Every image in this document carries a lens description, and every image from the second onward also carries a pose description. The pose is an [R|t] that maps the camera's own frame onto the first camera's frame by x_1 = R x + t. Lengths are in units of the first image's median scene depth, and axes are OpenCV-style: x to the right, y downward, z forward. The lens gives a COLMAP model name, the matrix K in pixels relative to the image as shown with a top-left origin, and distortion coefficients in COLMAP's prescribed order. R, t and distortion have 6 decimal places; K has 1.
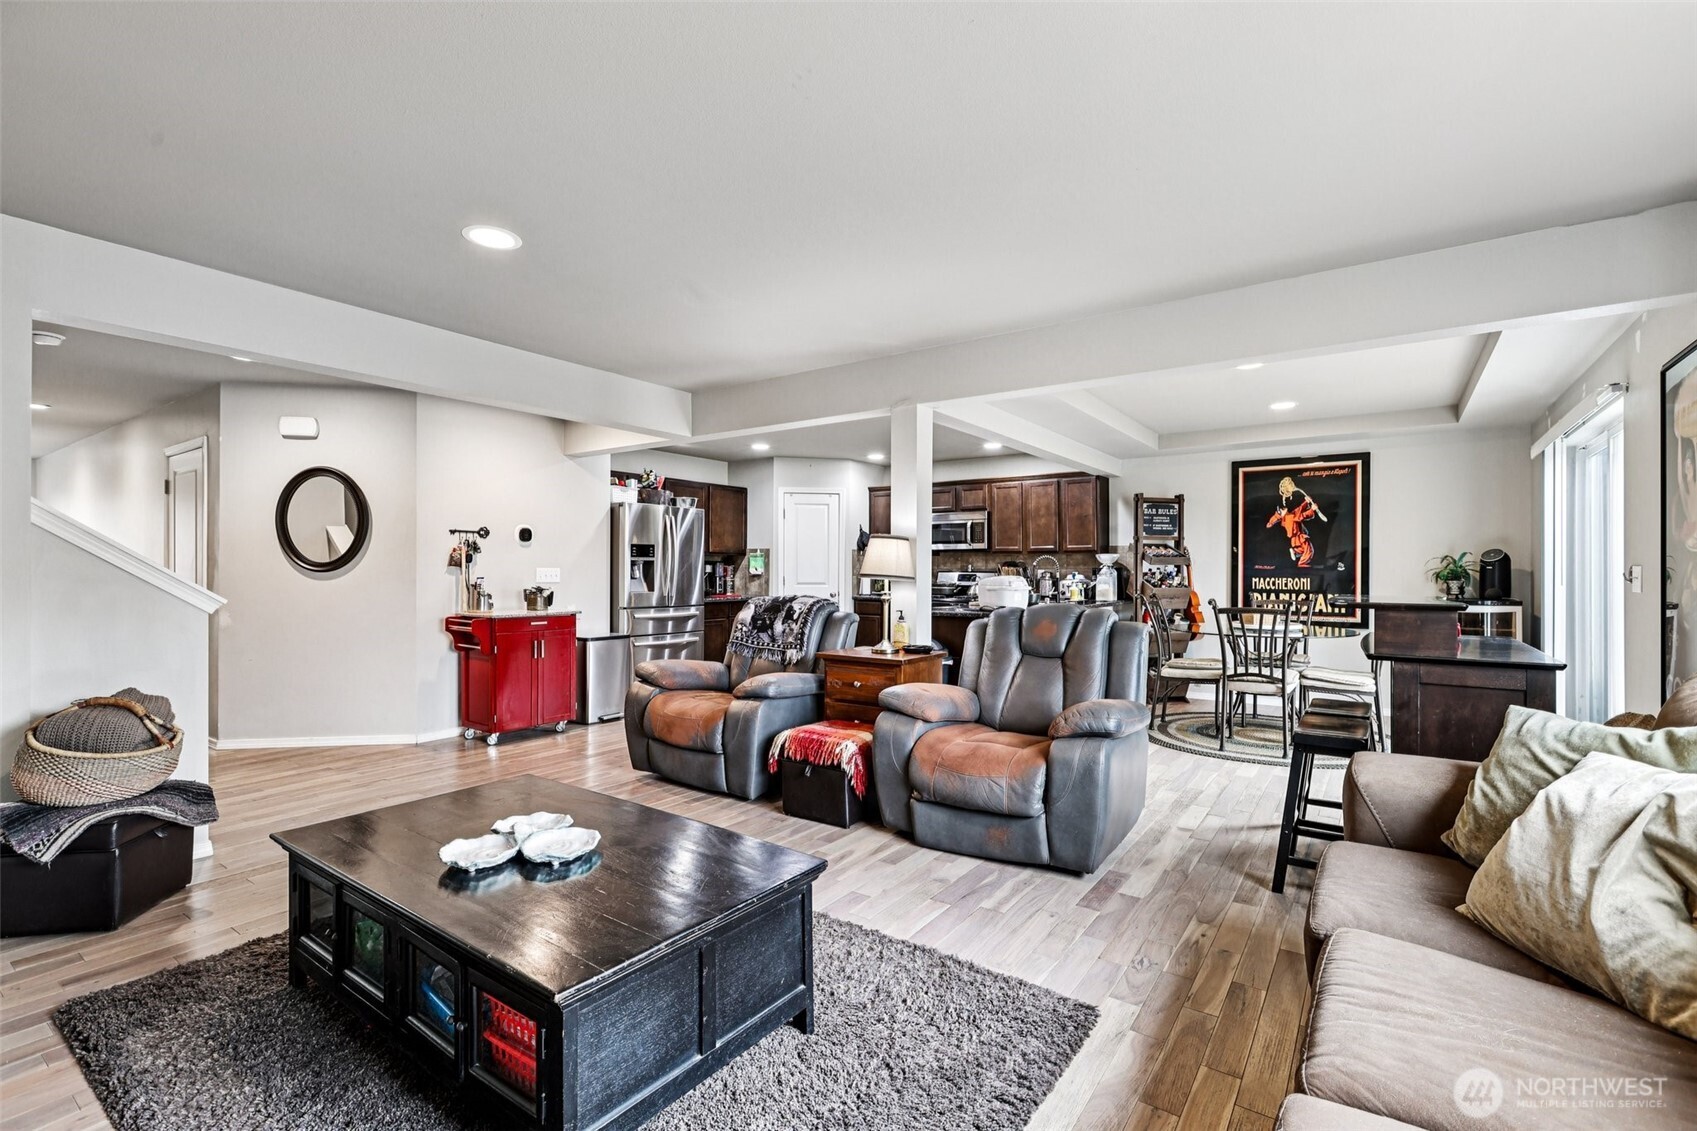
lens RADIAL K [[760.6, 0, 851.2], [0, 760.6, 566.5], [0, 0, 1]] dist [0.001147, 0.000577]
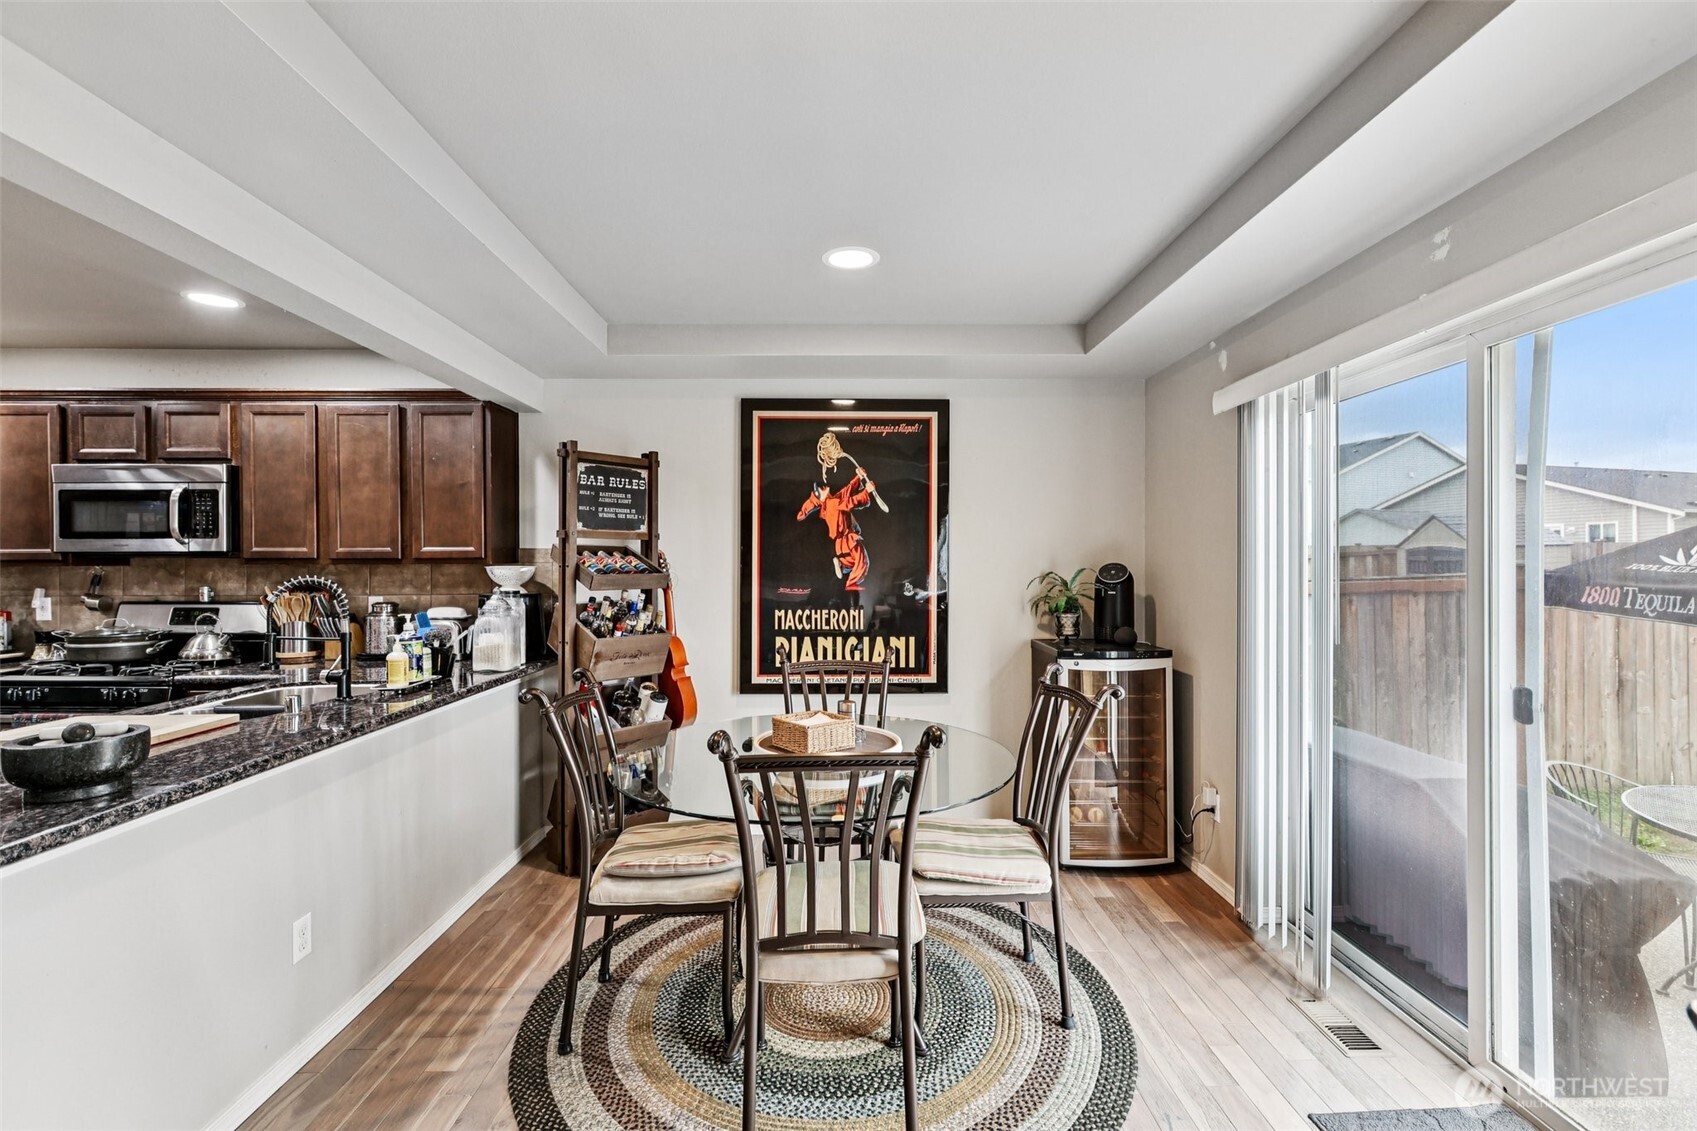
lens RADIAL K [[760.6, 0, 852.5], [0, 760.6, 564.1], [0, 0, 1]] dist [0.001147, 0.000577]
pose [[0.801402, -0.002069, 0.598122, 0.235381], [0.000688, 0.999997, 0.002538, -0.019582], [-0.598125, -0.001623, 0.801401, 0.509820]]
